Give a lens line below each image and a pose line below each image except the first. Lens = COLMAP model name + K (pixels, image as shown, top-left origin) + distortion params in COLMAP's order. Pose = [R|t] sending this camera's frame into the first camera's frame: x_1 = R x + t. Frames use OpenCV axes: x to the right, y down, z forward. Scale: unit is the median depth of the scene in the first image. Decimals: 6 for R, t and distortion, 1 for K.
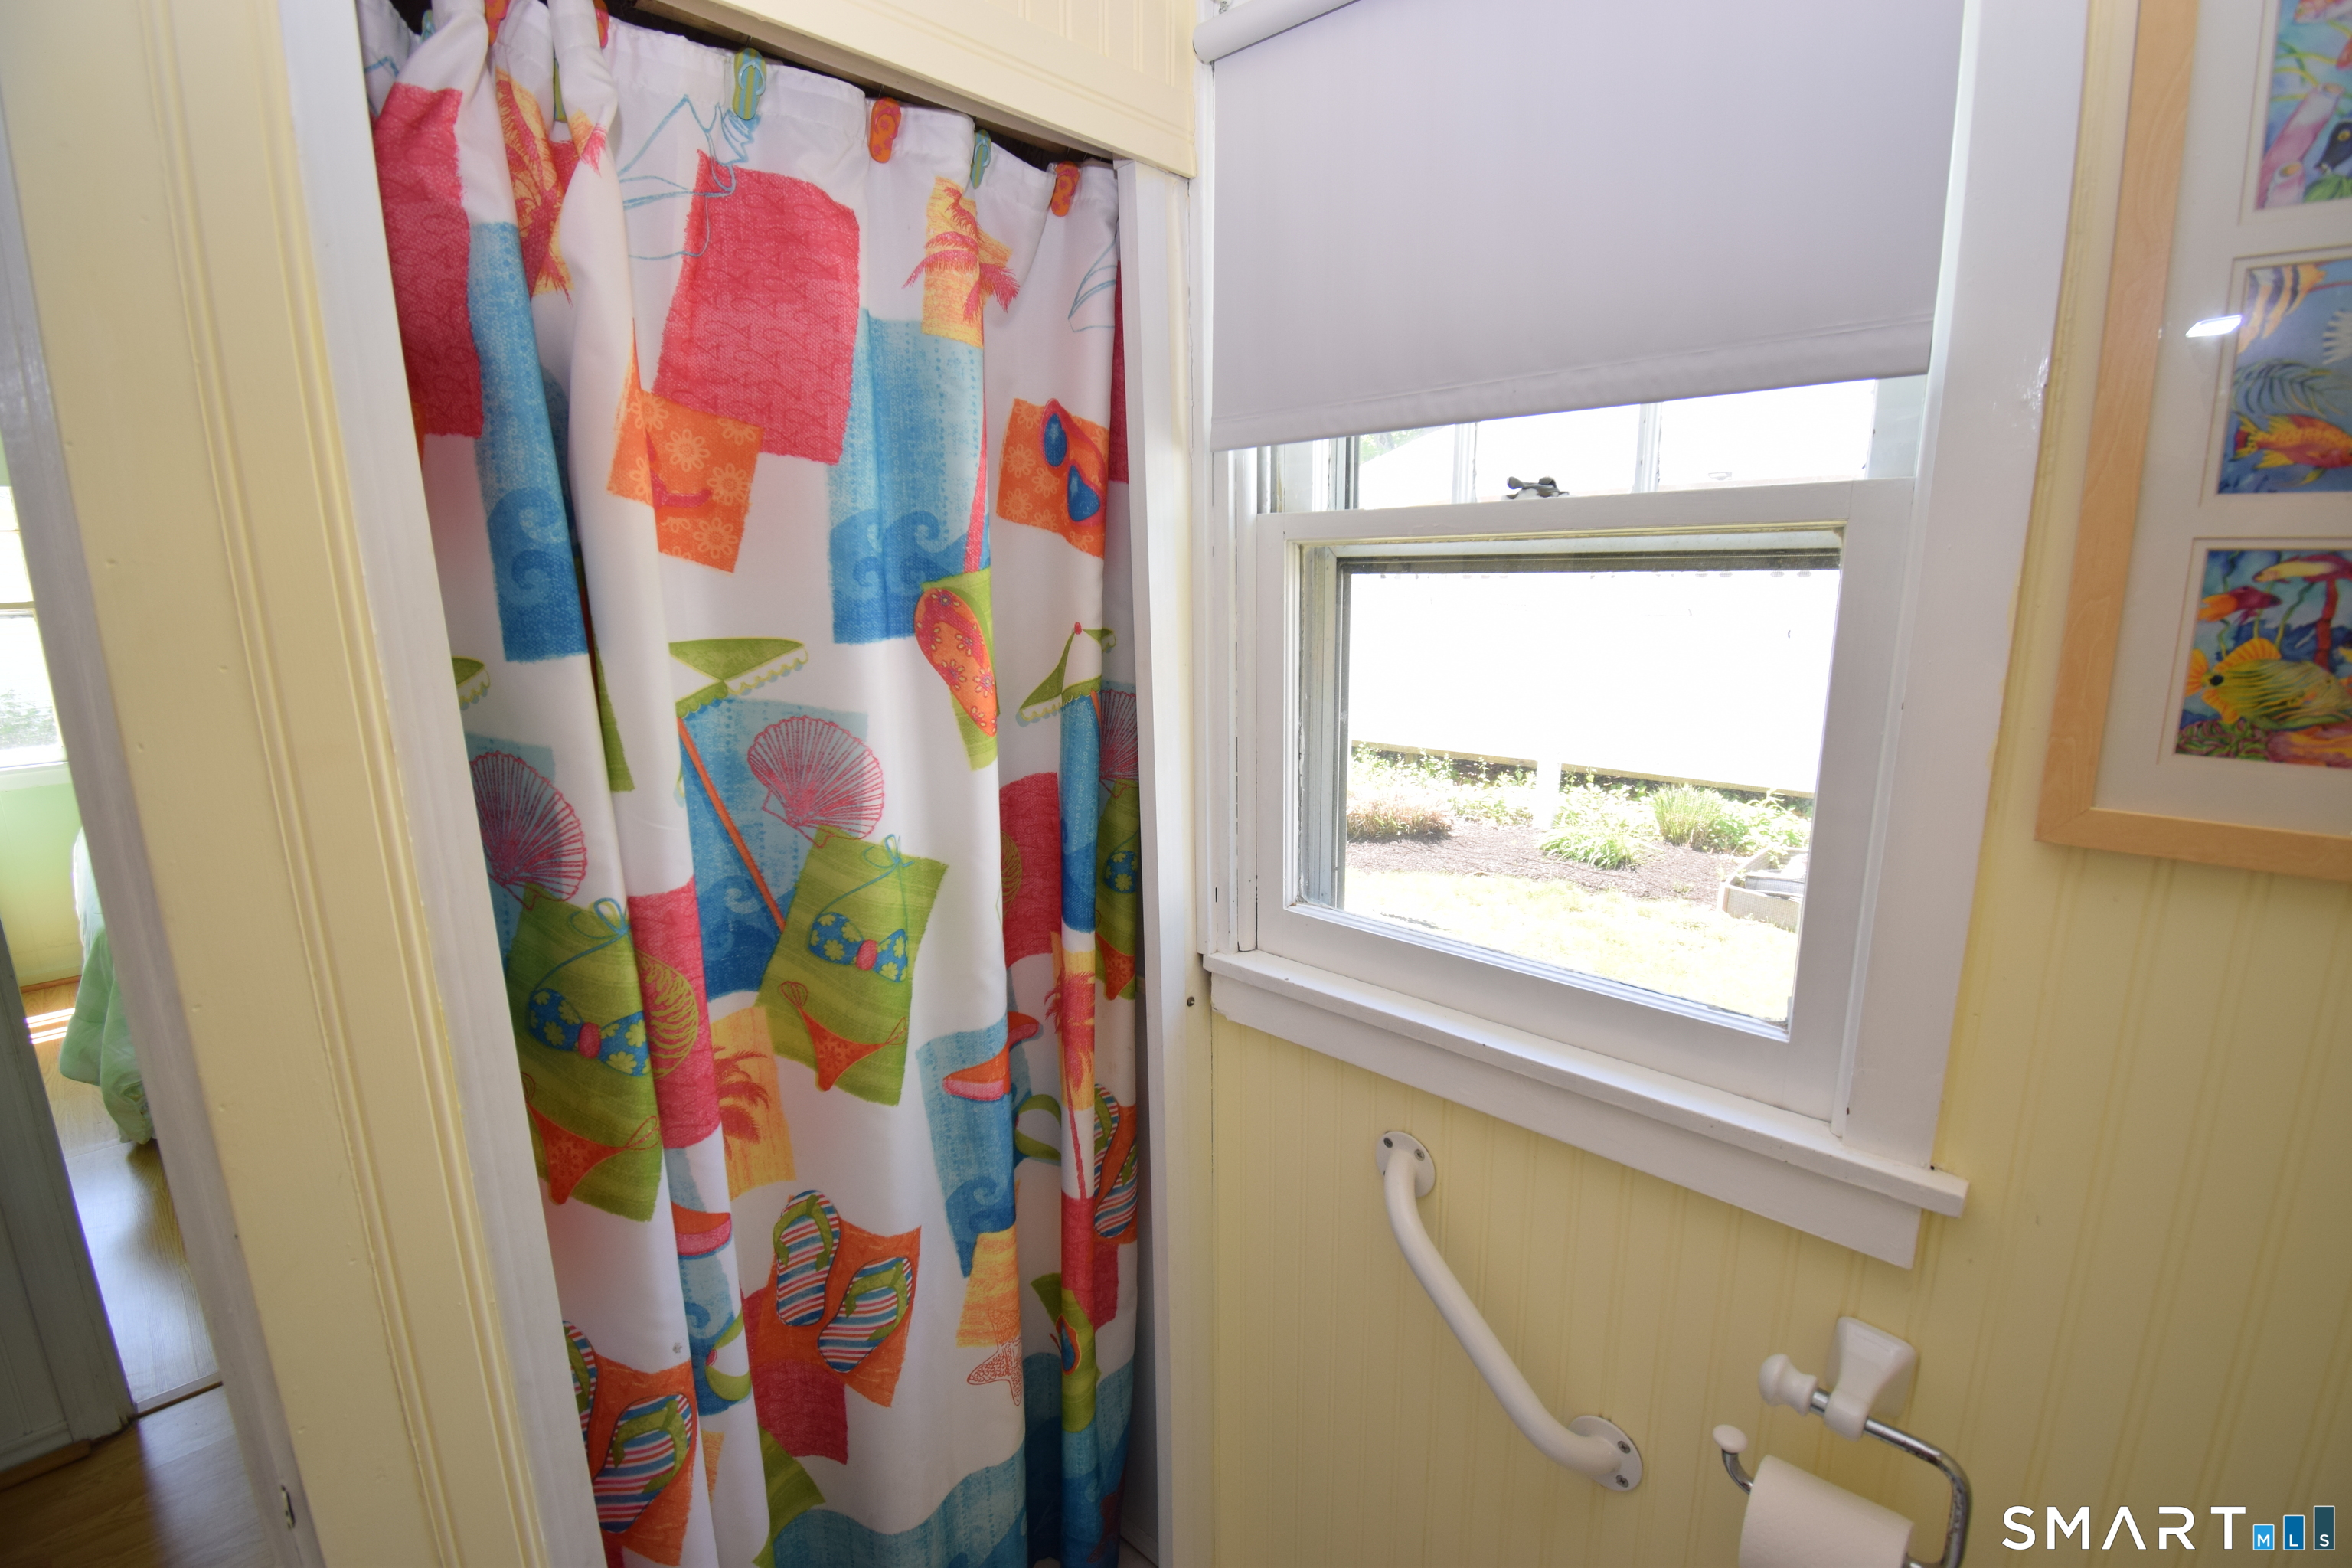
lens RADIAL K [[1033.5, 0, 1179.2], [0, 1033.5, 777.0], [0, 0, 1]] dist [0.006645, -0.016594]
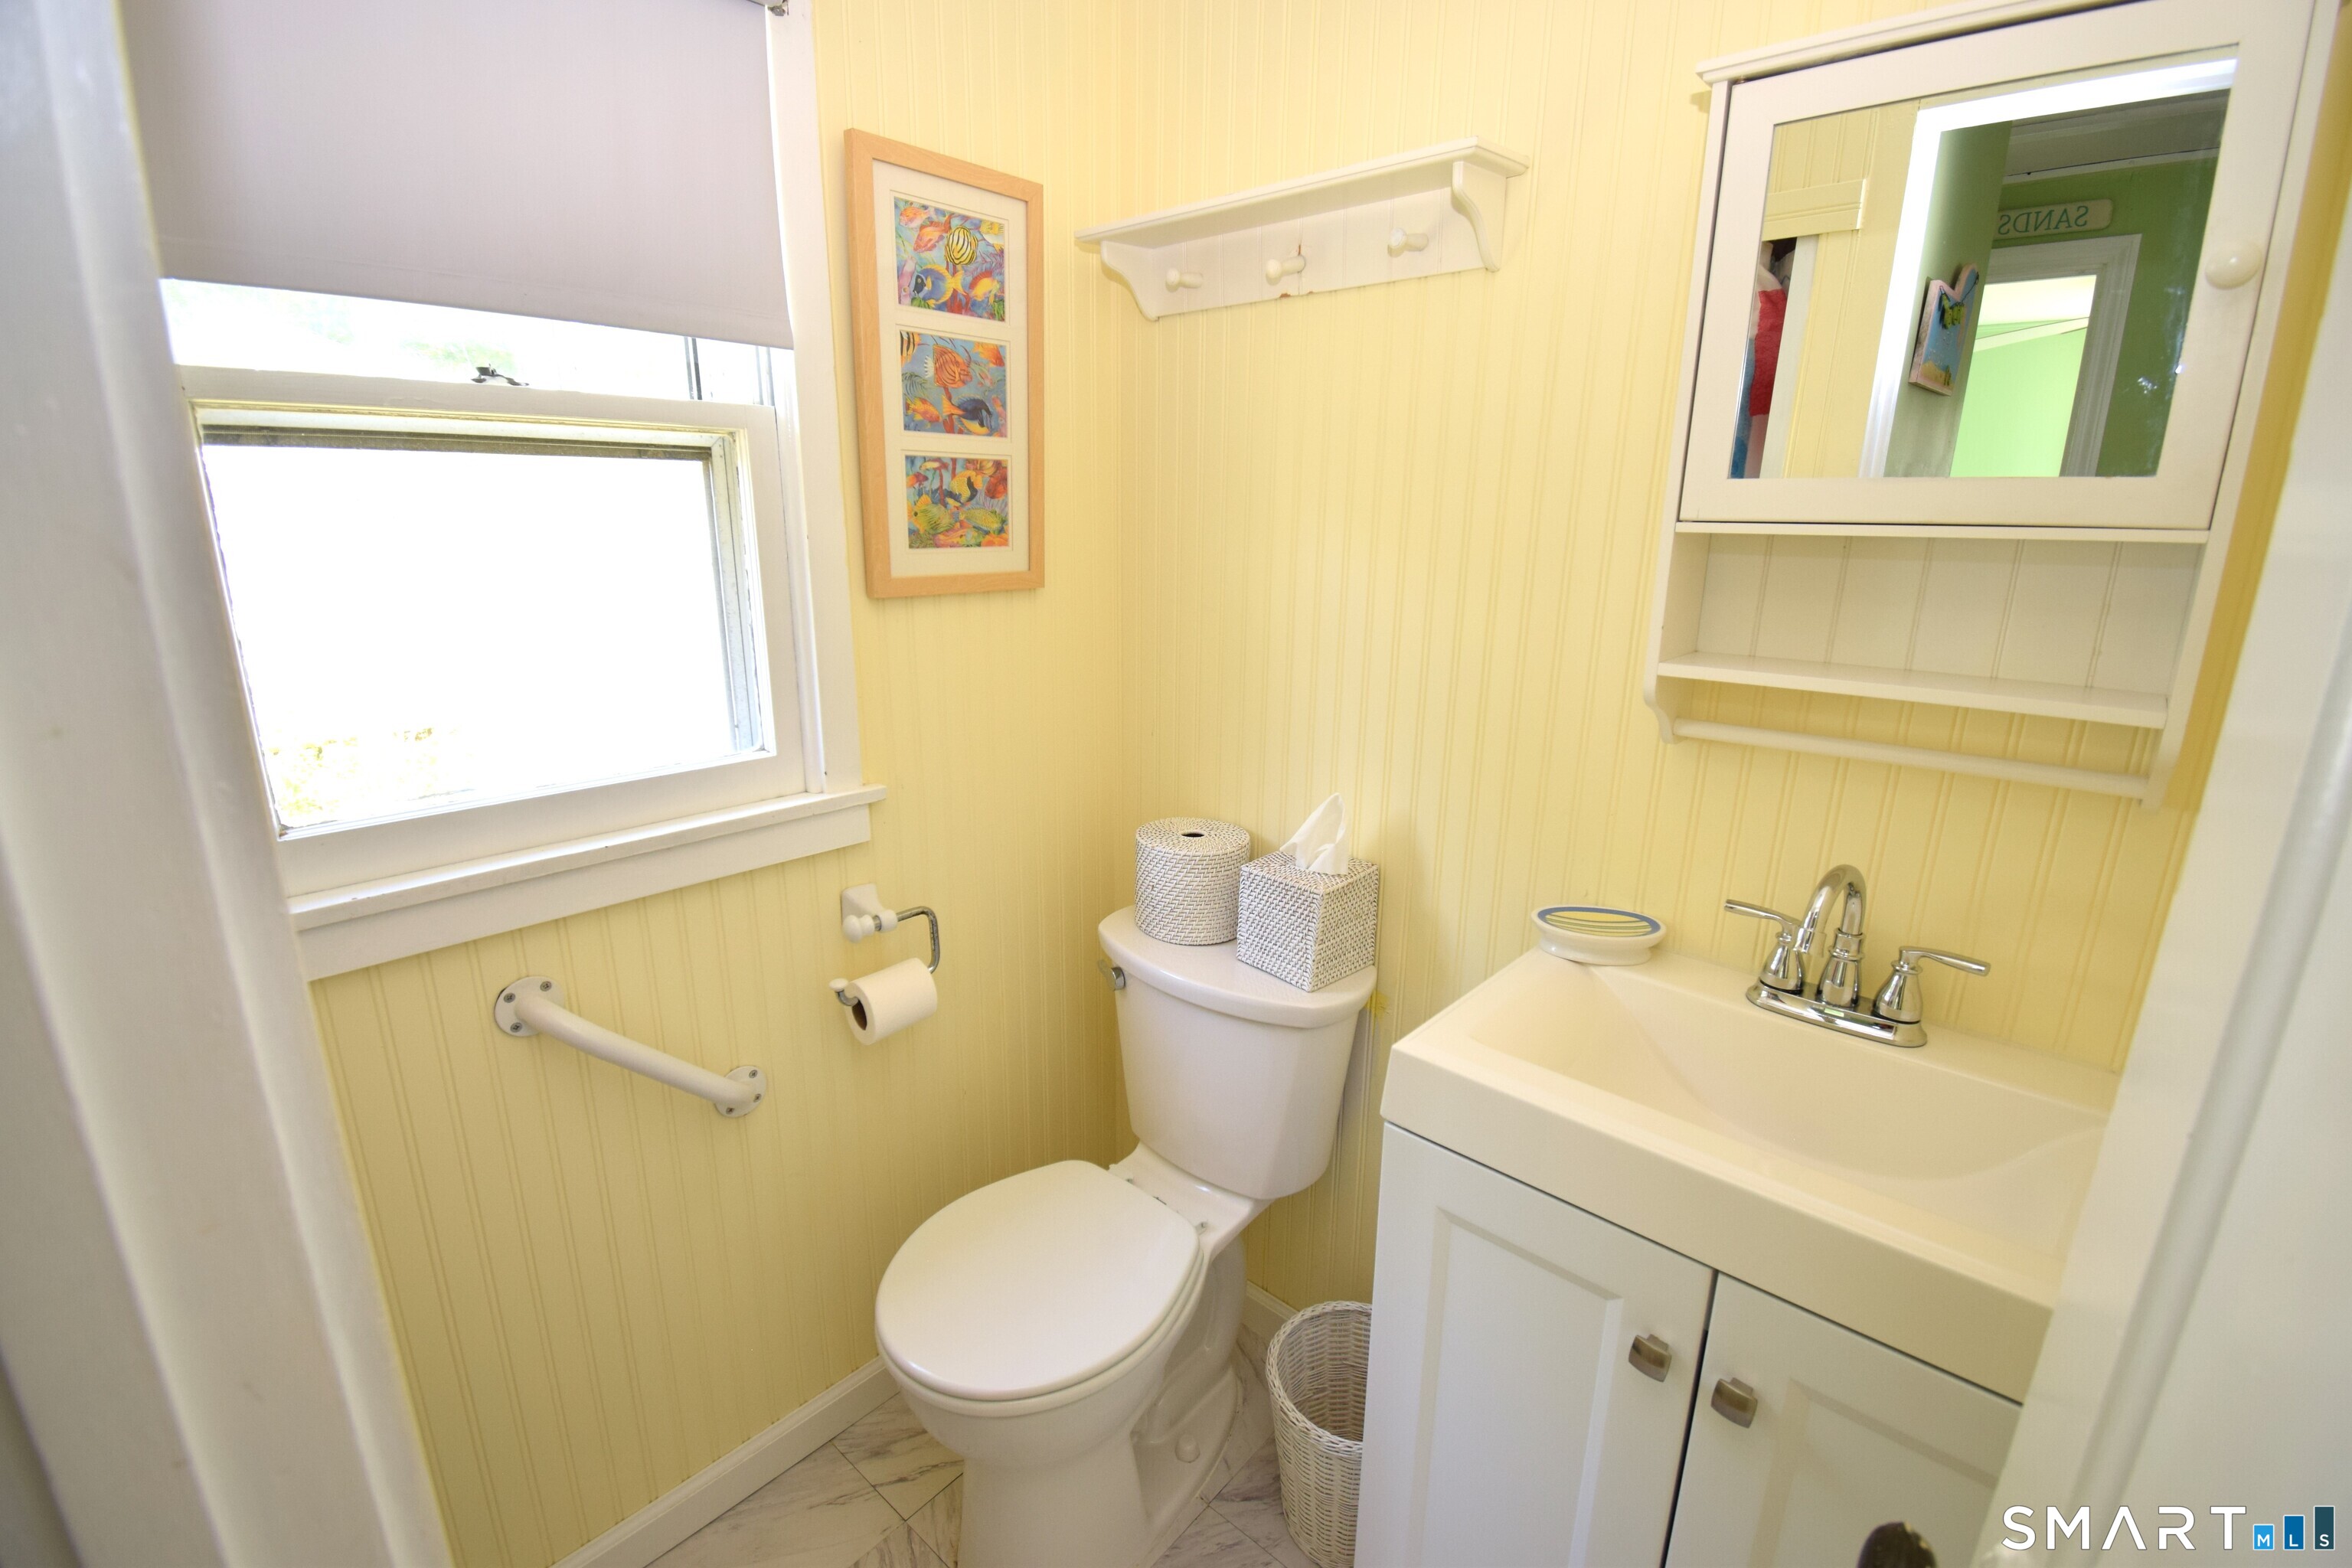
lens RADIAL K [[1033.5, 0, 1179.2], [0, 1033.5, 777.0], [0, 0, 1]] dist [0.006645, -0.016594]
pose [[0.004498, -0.246189, 0.969211, -1.428628], [0.179975, 0.953594, 0.241387, 0.015692], [-0.983661, 0.173348, 0.048597, 0.414784]]
